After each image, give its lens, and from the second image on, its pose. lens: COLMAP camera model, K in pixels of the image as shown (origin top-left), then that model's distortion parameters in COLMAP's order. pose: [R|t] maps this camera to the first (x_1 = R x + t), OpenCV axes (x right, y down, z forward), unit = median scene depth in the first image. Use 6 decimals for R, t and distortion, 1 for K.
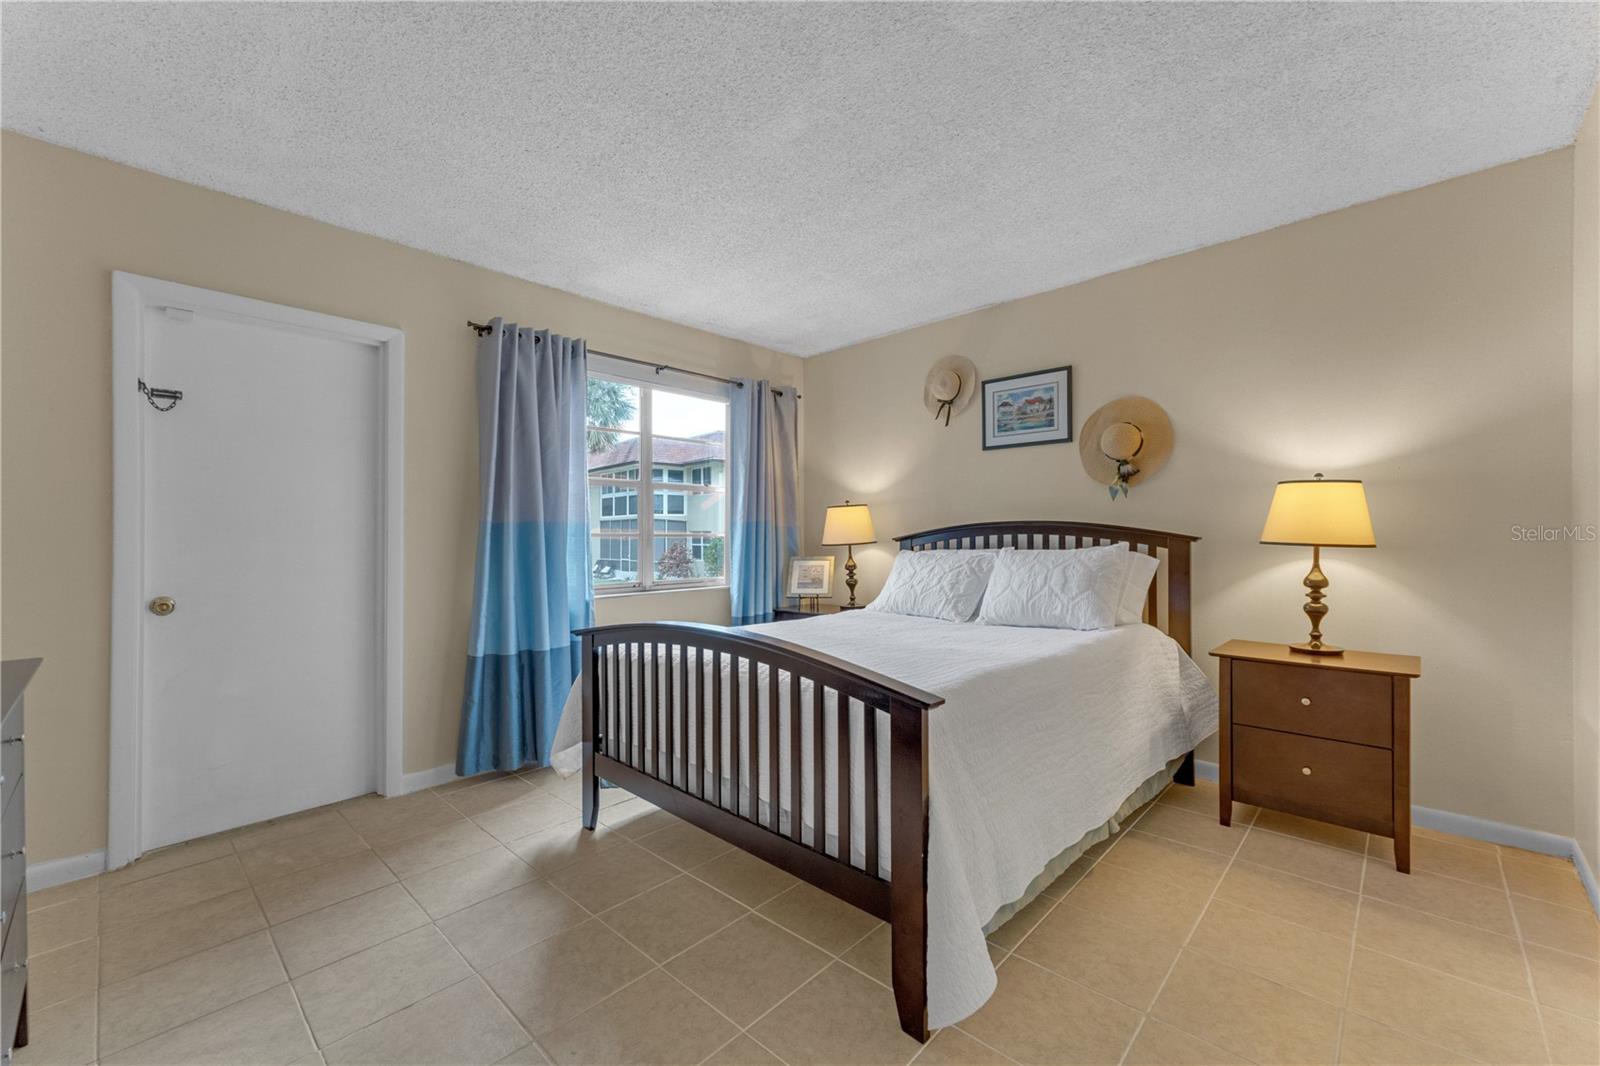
lens RADIAL K [[655.1, 0, 801.9], [0, 655.1, 537.7], [0, 0, 1]] dist [0.007749, -0.000300]
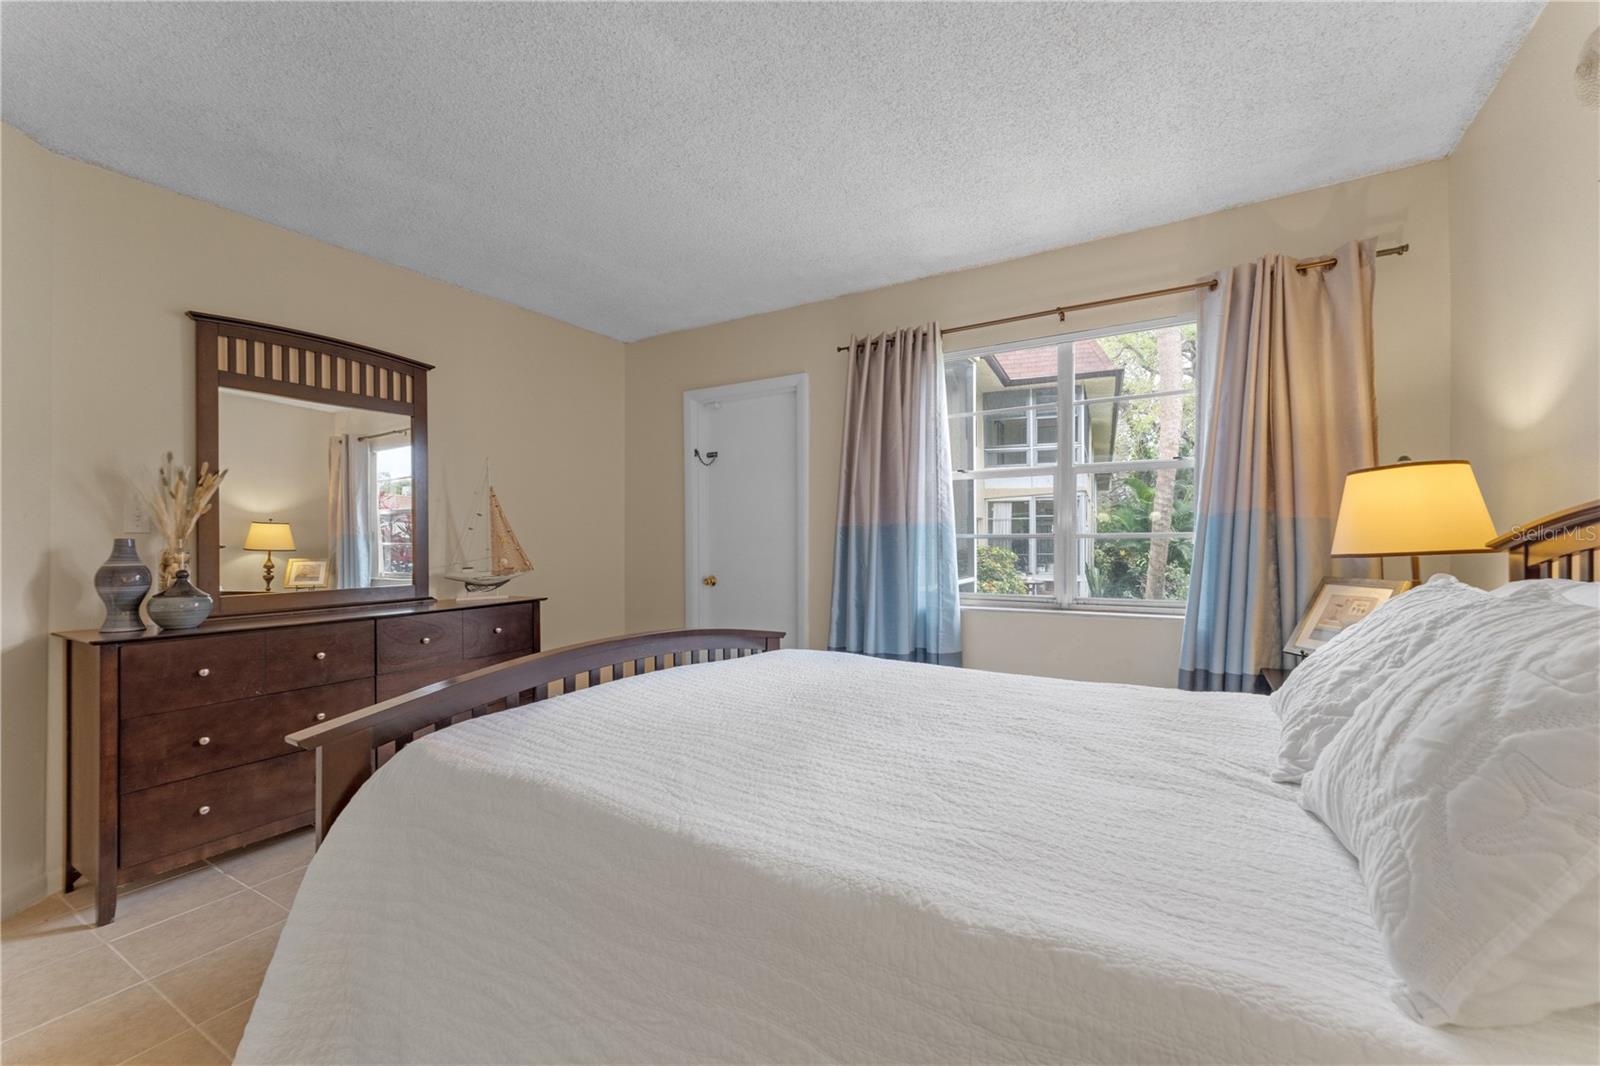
lens RADIAL K [[655.1, 0, 805.2], [0, 655.1, 529.8], [0, 0, 1]] dist [0.007749, -0.000300]
pose [[0.212432, -0.018800, -0.976995, 0.434961], [0.000127, 0.999815, -0.019212, 0.003066], [0.977176, 0.003958, 0.212395, 0.537713]]
